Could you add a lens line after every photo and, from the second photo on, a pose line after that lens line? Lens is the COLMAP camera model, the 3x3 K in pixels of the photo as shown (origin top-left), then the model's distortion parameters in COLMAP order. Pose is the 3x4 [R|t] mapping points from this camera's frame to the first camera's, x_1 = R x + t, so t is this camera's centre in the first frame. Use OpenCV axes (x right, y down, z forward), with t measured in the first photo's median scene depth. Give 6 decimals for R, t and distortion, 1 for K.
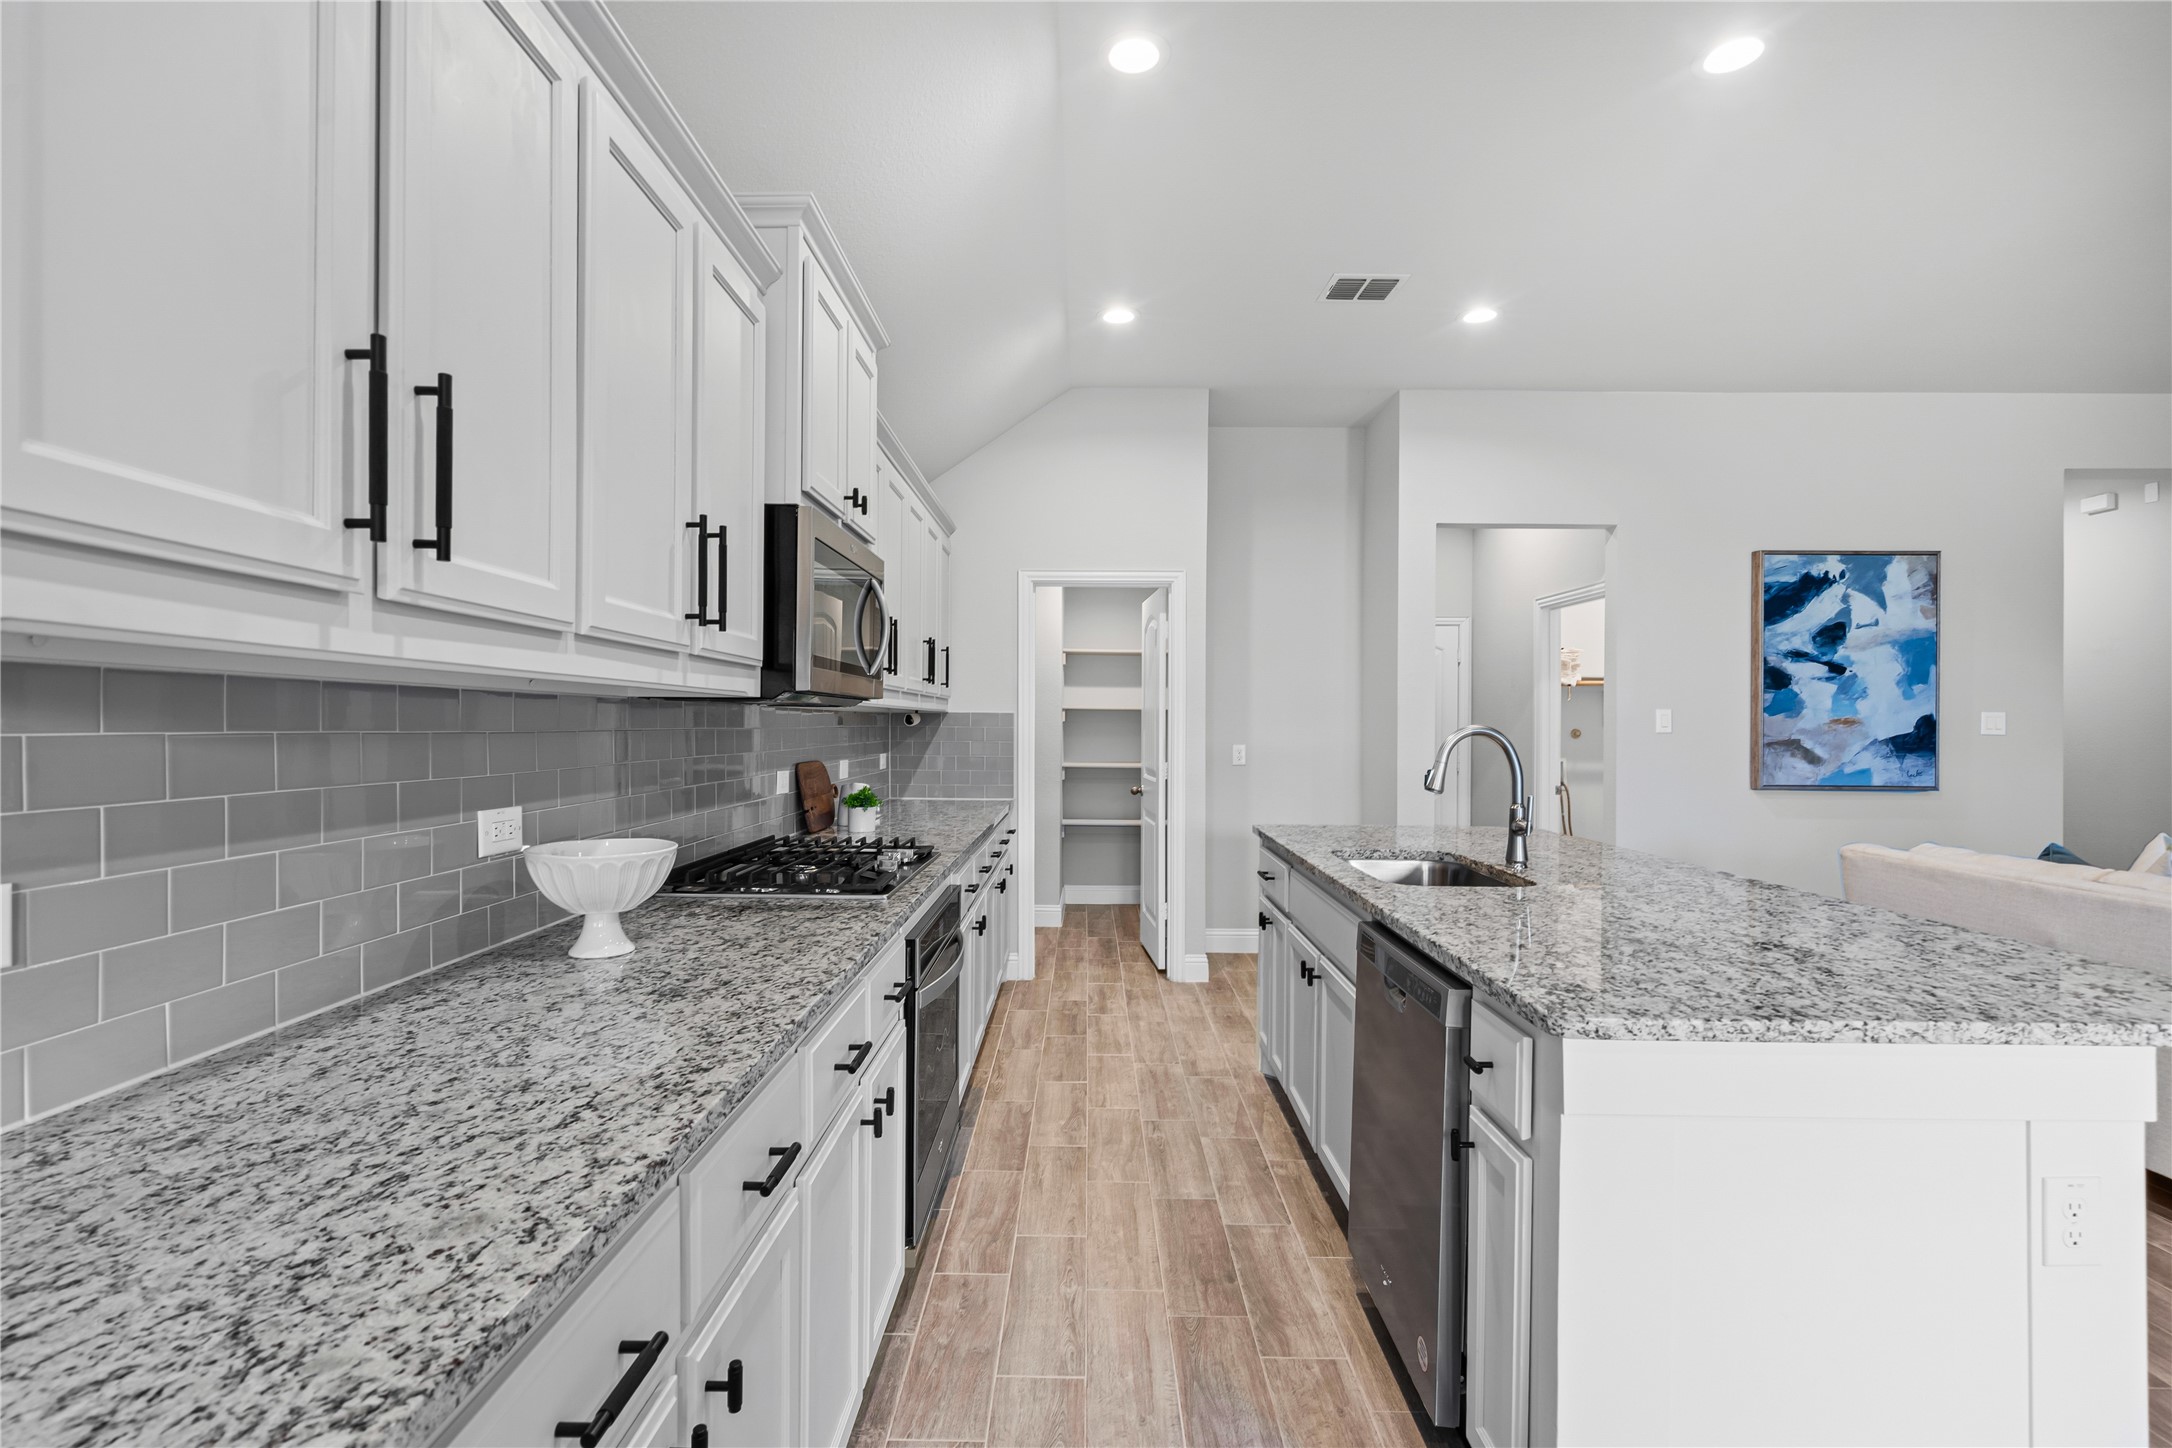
lens RADIAL K [[990.5, 0, 1069.6], [0, 990.5, 720.9], [0, 0, 1]] dist [-0.000603, 0.000218]
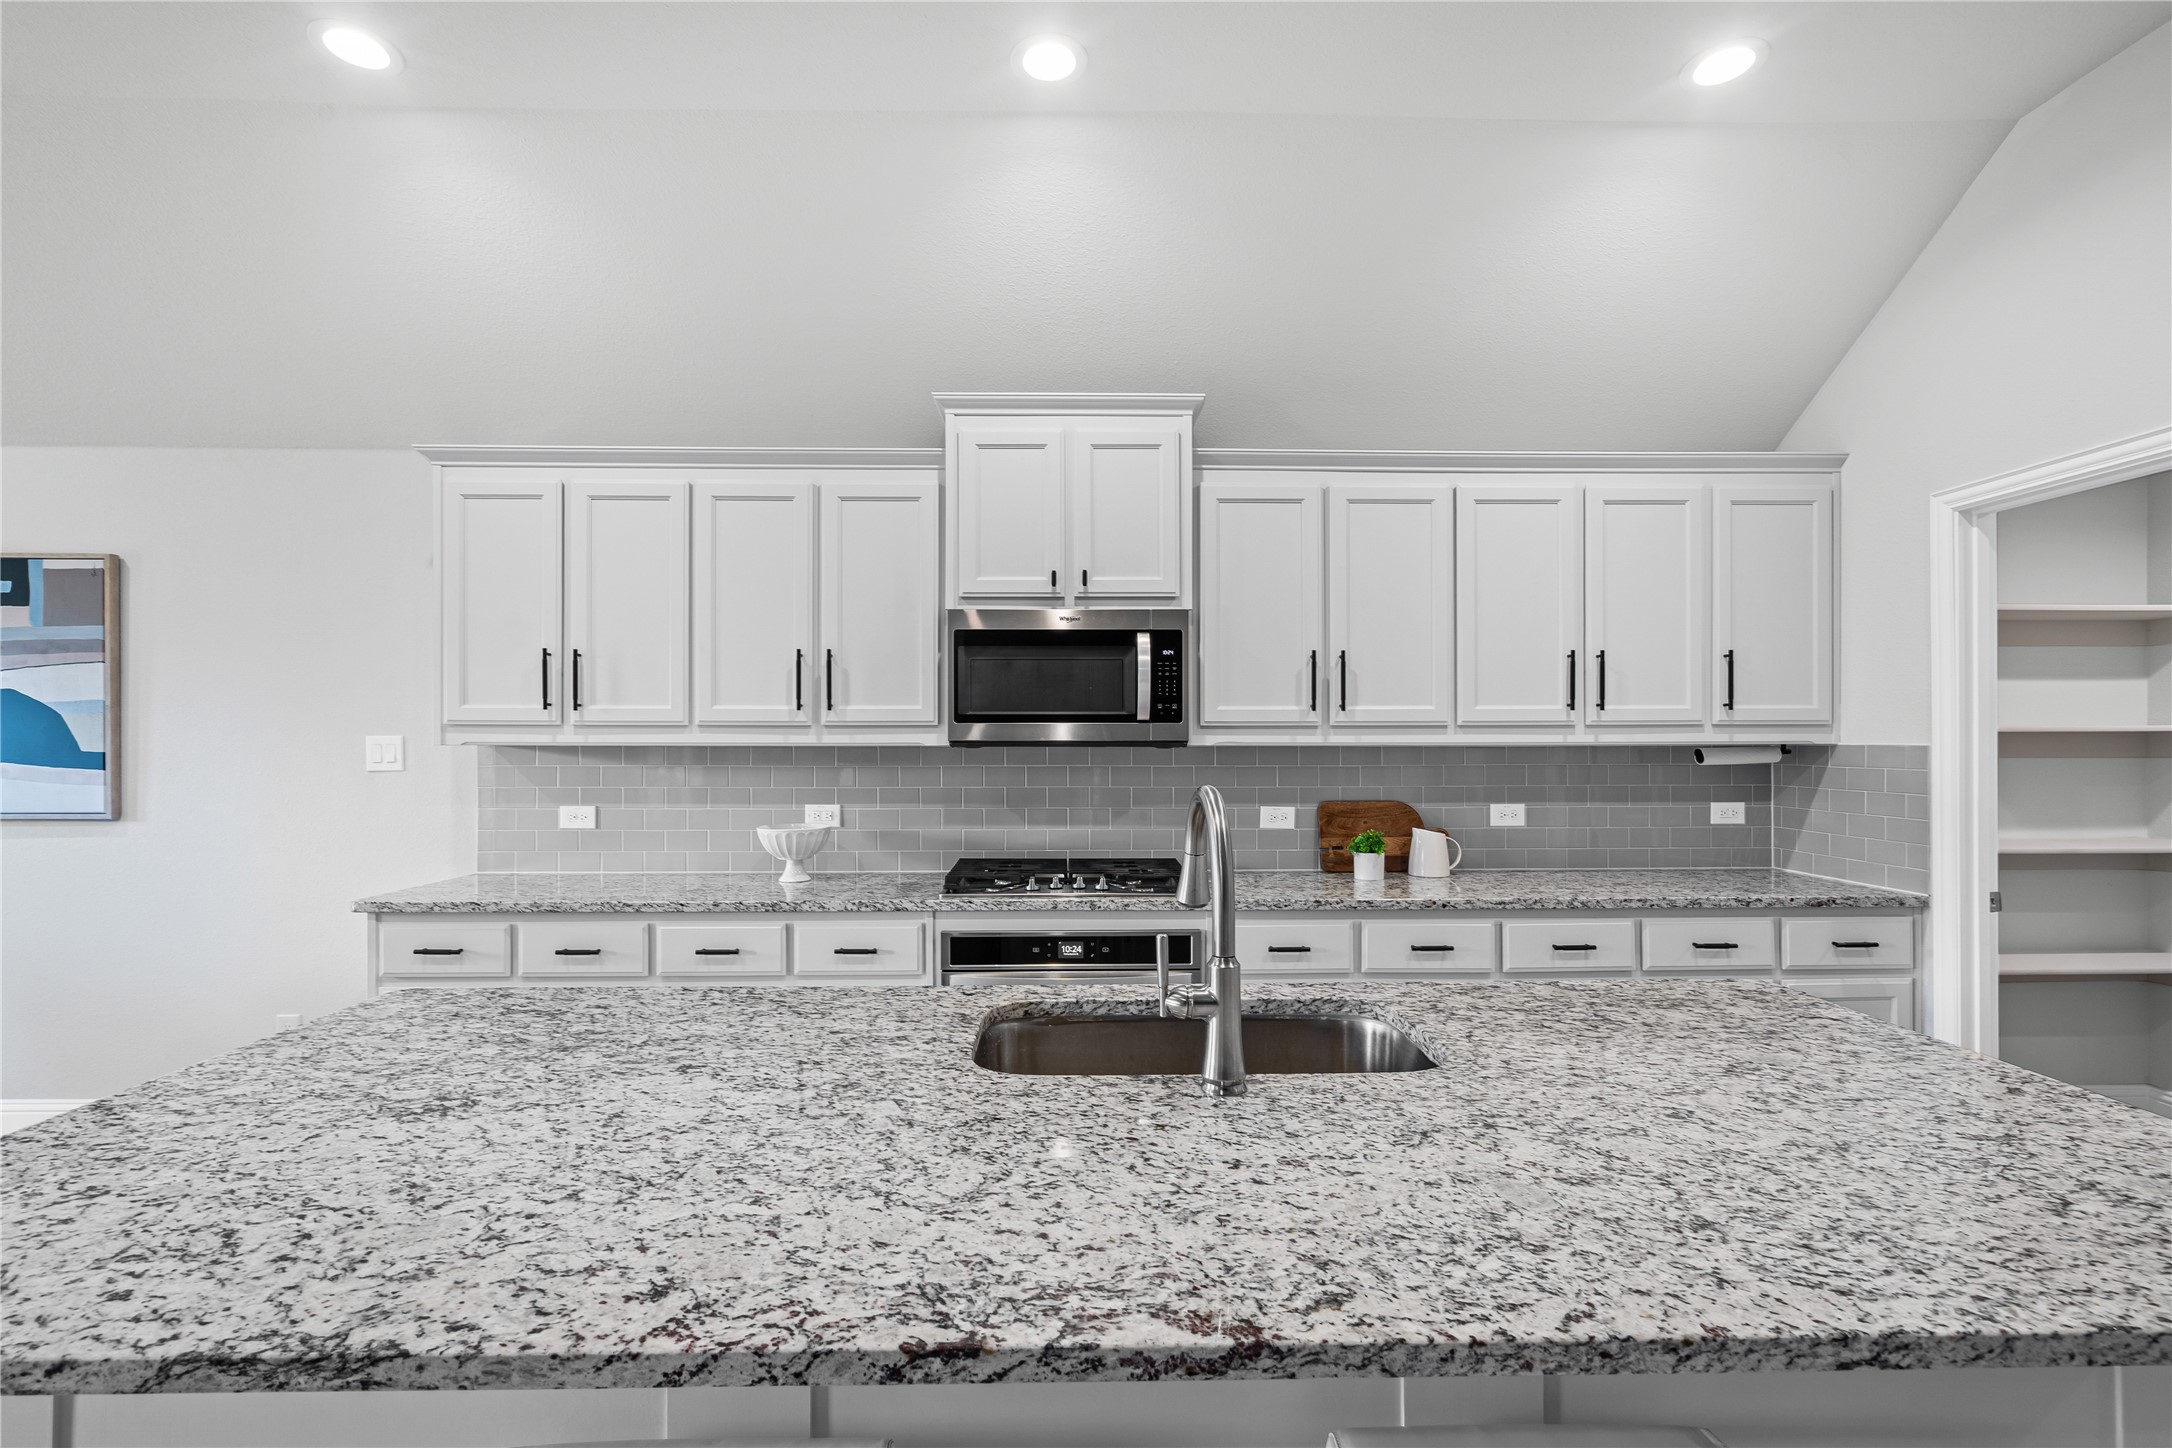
lens RADIAL K [[990.5, 0, 1082.9], [0, 990.5, 745.2], [0, 0, 1]] dist [-0.000603, 0.000218]
pose [[0.056933, -0.009477, -0.998333, 0.281876], [0.004518, 0.999947, -0.009234, -0.002651], [0.998368, -0.003985, 0.056973, 0.272785]]
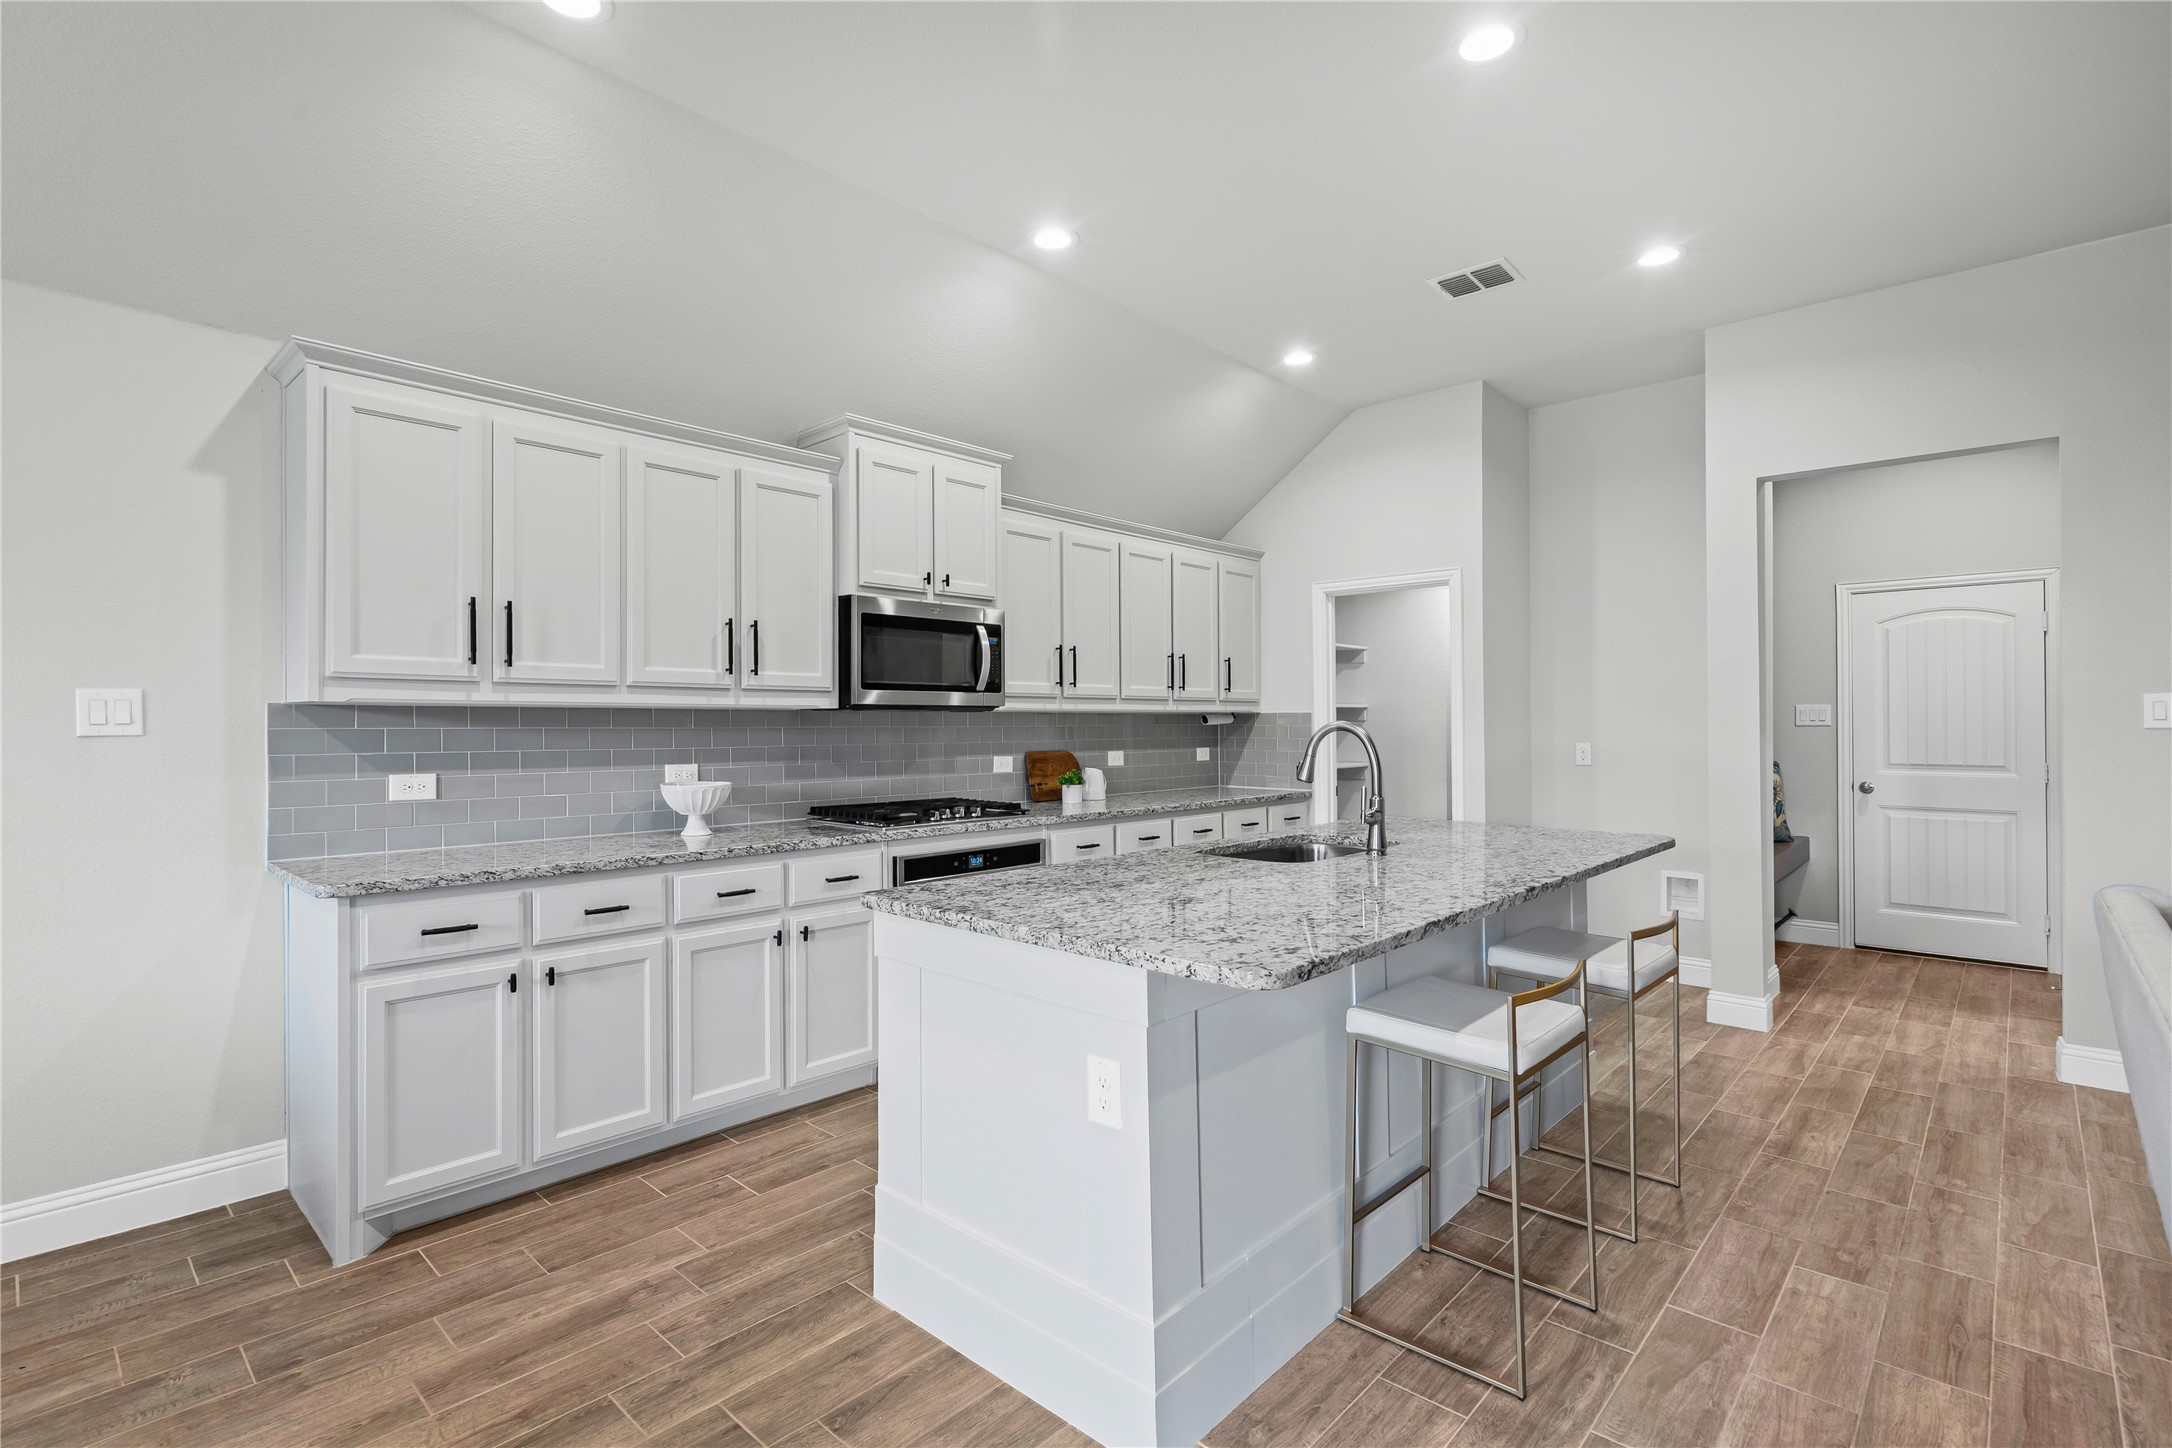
lens RADIAL K [[990.5, 0, 1080.0], [0, 990.5, 718.4], [0, 0, 1]] dist [-0.000603, 0.000218]
pose [[0.747369, -0.011358, -0.664312, 0.280240], [0.009269, 0.999935, -0.006669, 0.002002], [0.664345, -0.001173, 0.747425, -0.002029]]
